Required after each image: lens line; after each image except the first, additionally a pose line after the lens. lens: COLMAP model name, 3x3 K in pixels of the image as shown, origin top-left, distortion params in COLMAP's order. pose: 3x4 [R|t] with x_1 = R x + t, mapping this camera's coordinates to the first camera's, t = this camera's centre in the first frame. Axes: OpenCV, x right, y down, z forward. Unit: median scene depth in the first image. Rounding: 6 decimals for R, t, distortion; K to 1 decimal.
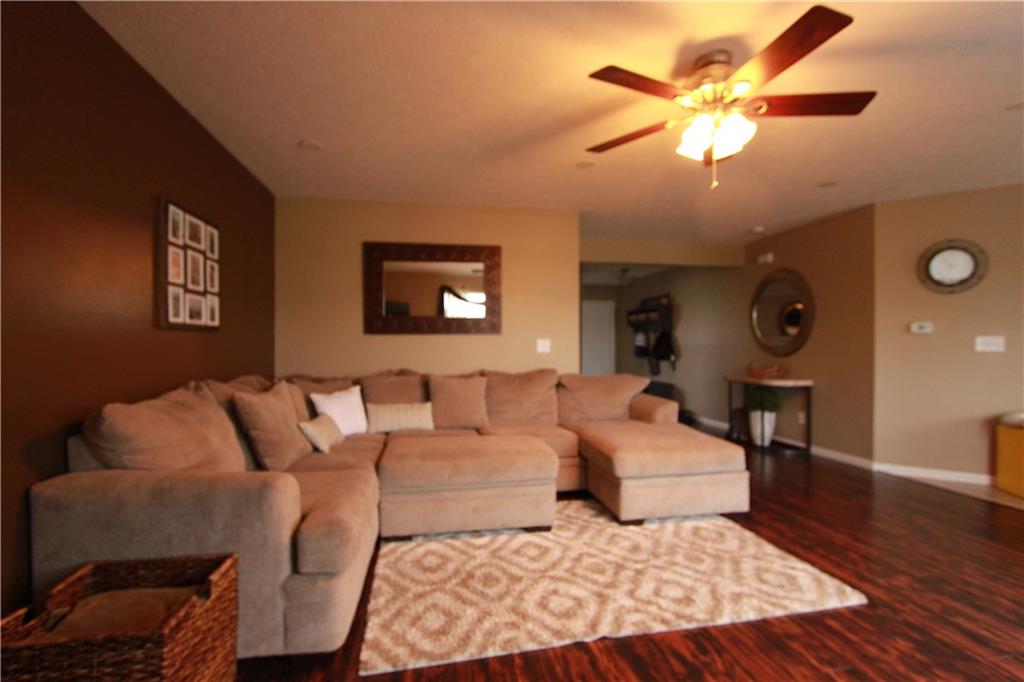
lens RADIAL K [[470.9, 0, 516.4], [0, 470.9, 349.1], [0, 0, 1]] dist [-0.021201, 0.001307]
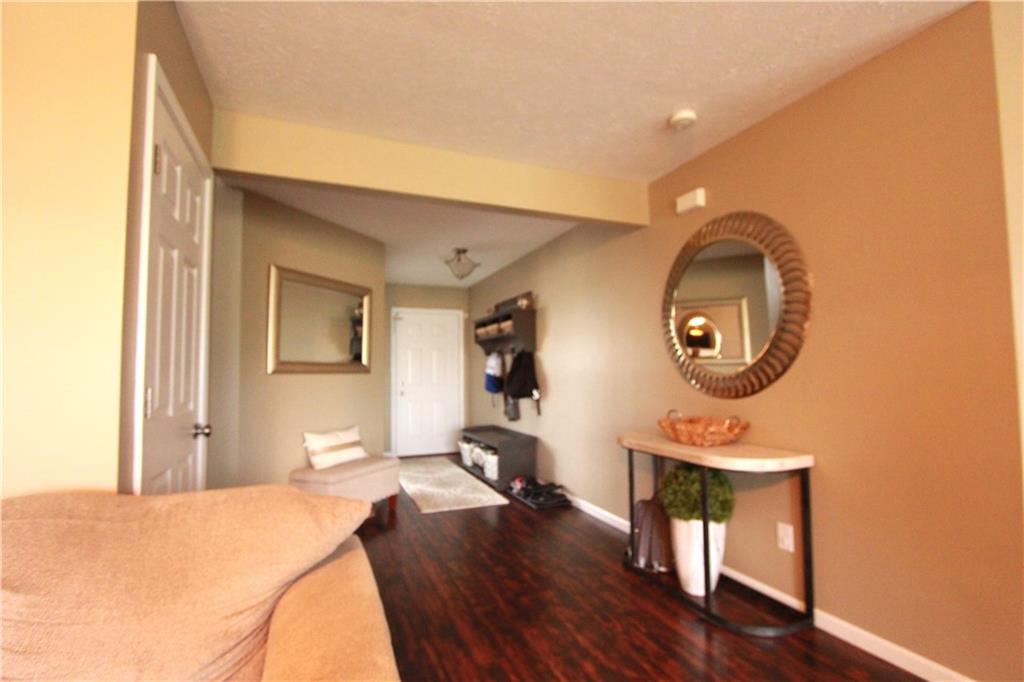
lens RADIAL K [[470.9, 0, 516.4], [0, 470.9, 349.1], [0, 0, 1]] dist [-0.021201, 0.001307]
pose [[0.975443, 0.004072, 0.220217, 0.302665], [0.008764, 0.998320, -0.057278, -0.009052], [-0.220080, 0.057801, 0.973768, 0.709689]]
